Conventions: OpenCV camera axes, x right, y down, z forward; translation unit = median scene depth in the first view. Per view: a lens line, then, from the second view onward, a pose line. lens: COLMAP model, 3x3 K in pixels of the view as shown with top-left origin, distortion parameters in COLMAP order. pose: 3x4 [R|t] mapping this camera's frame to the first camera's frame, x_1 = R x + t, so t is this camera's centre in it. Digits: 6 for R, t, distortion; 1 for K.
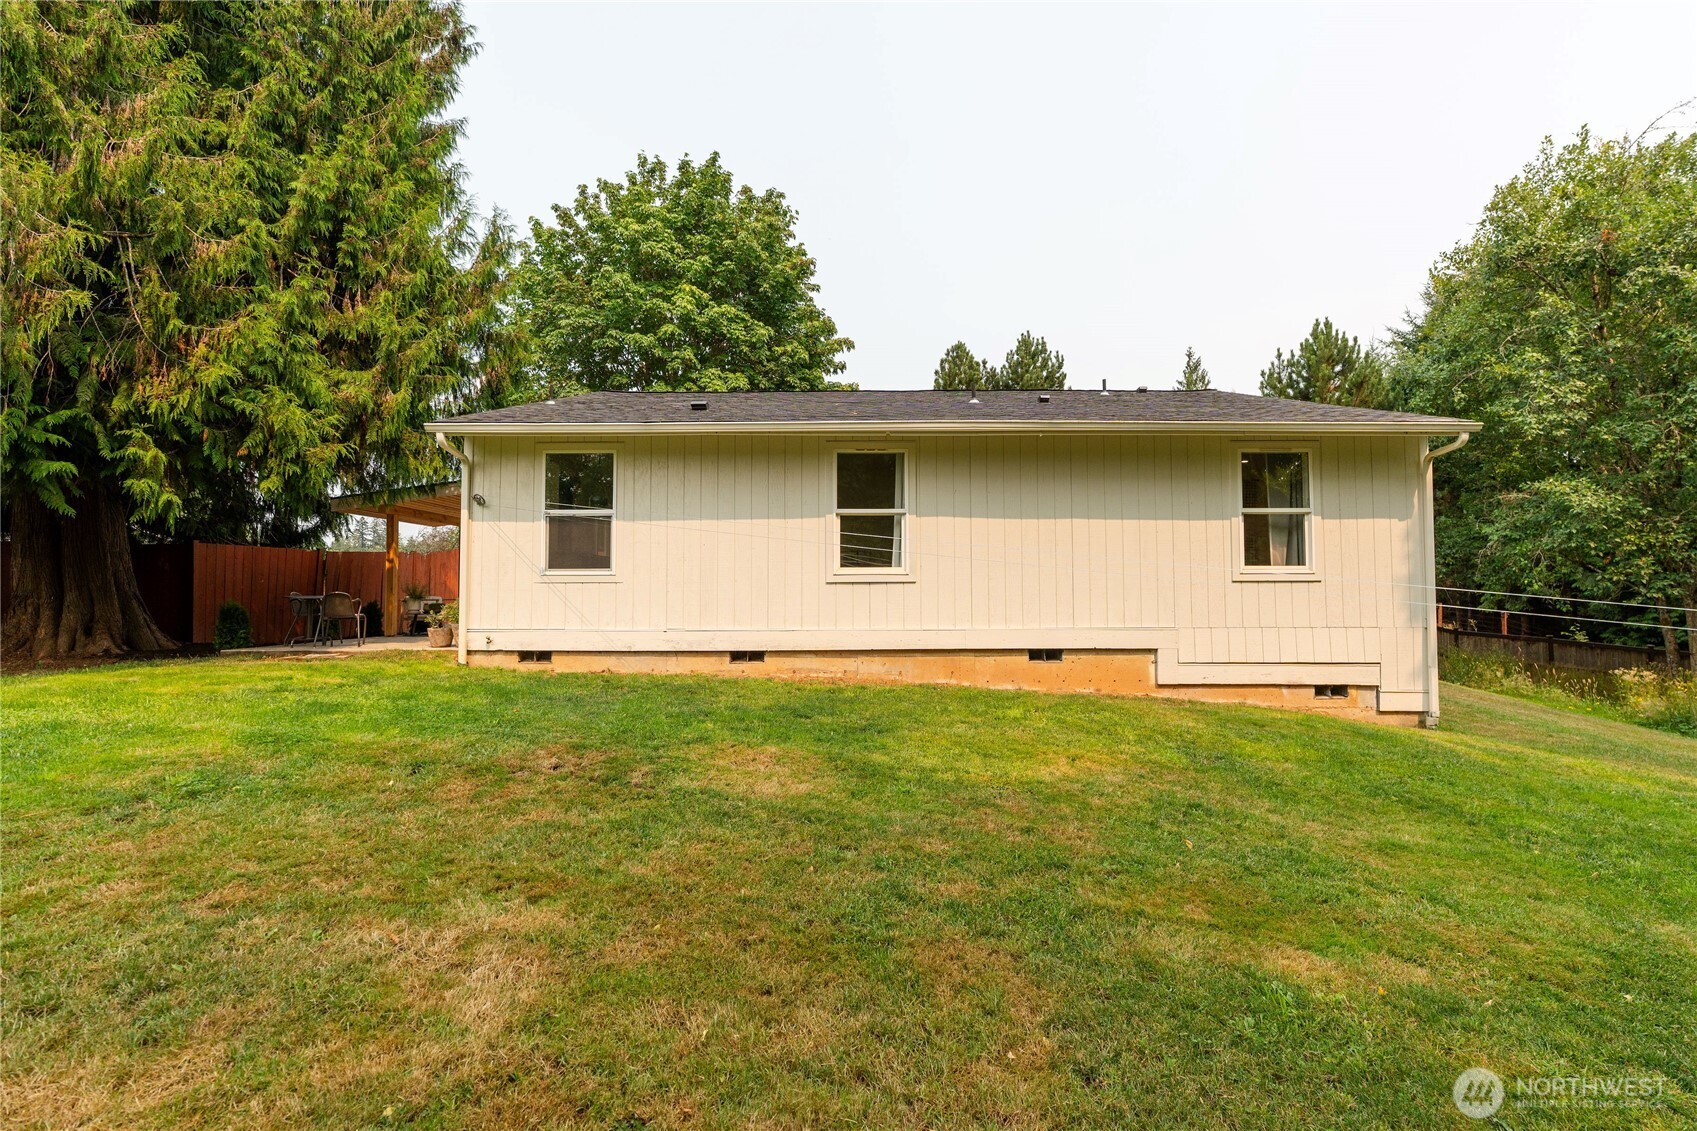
lens RADIAL K [[759.7, 0, 848.4], [0, 759.7, 575.5], [0, 0, 1]] dist [-0.005549, 0.001502]
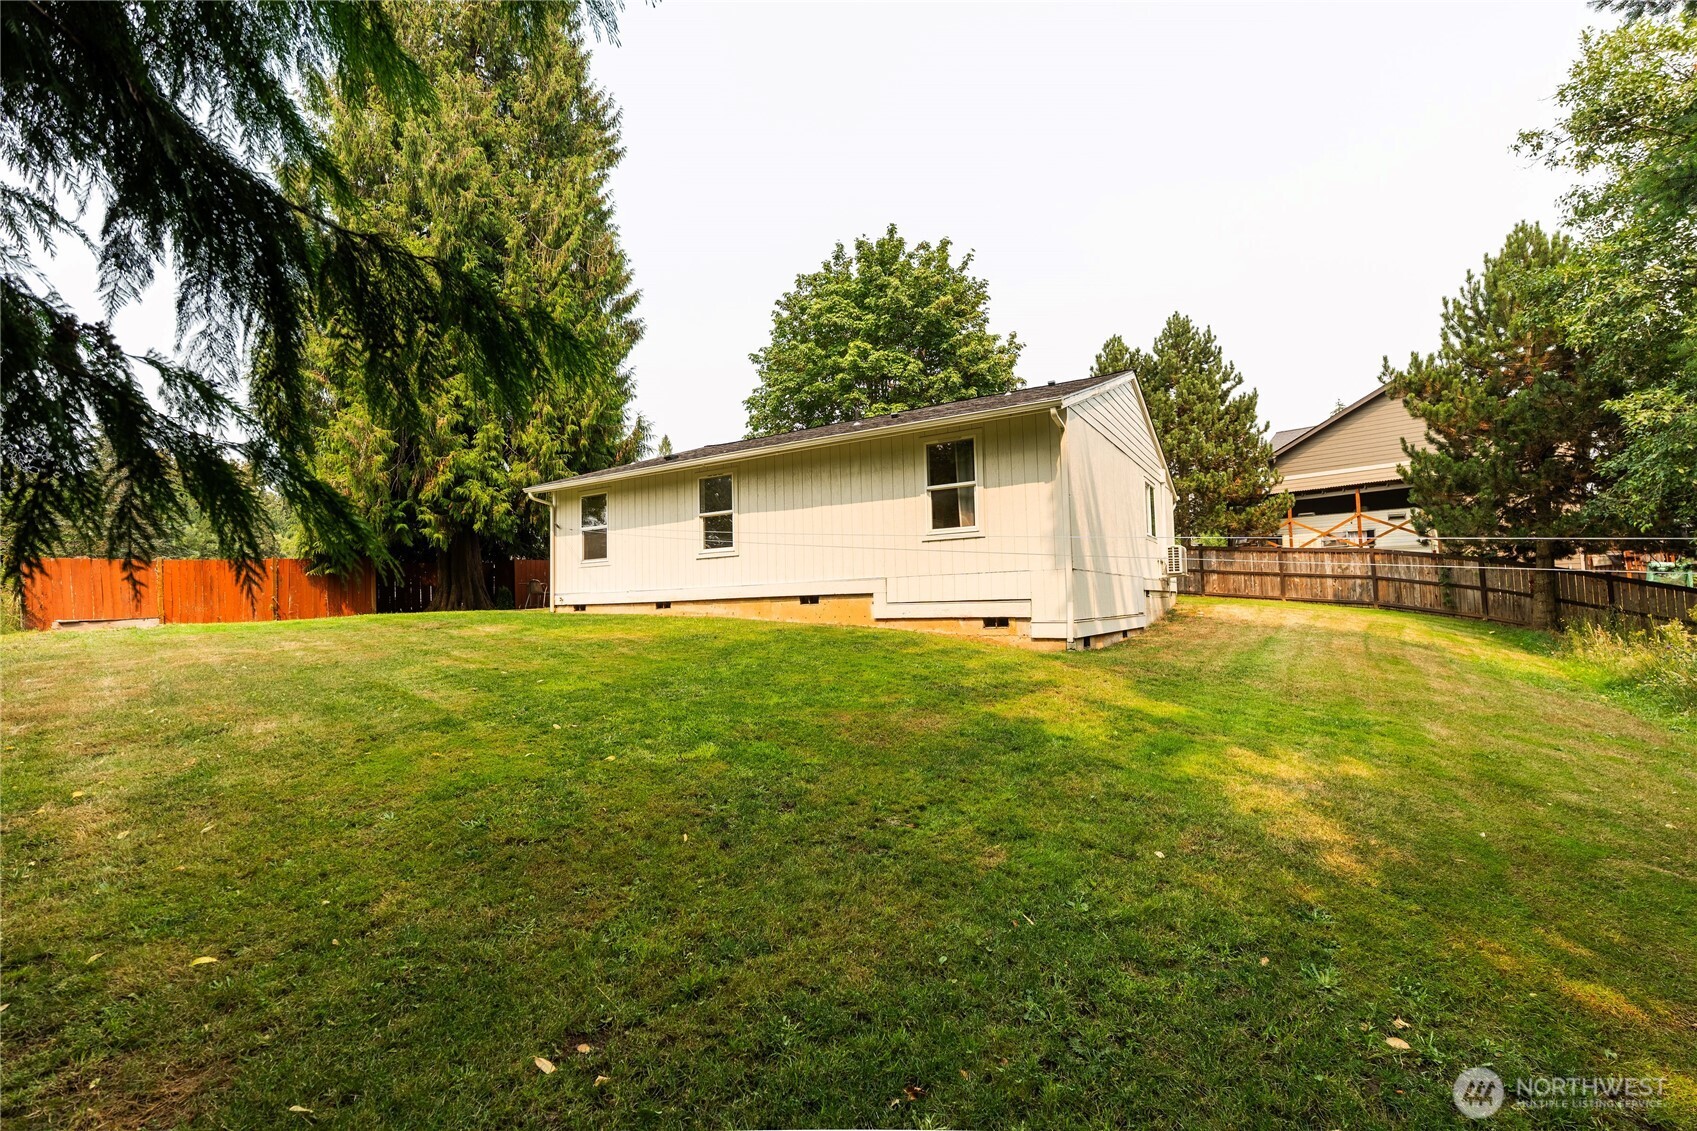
lens RADIAL K [[759.7, 0, 843.8], [0, 759.7, 565.2], [0, 0, 1]] dist [-0.005549, 0.001502]
pose [[0.847827, -0.049811, -0.527927, 1.098997], [0.037237, 0.998713, -0.034430, 0.090517], [0.528963, 0.009532, 0.848591, -0.222307]]
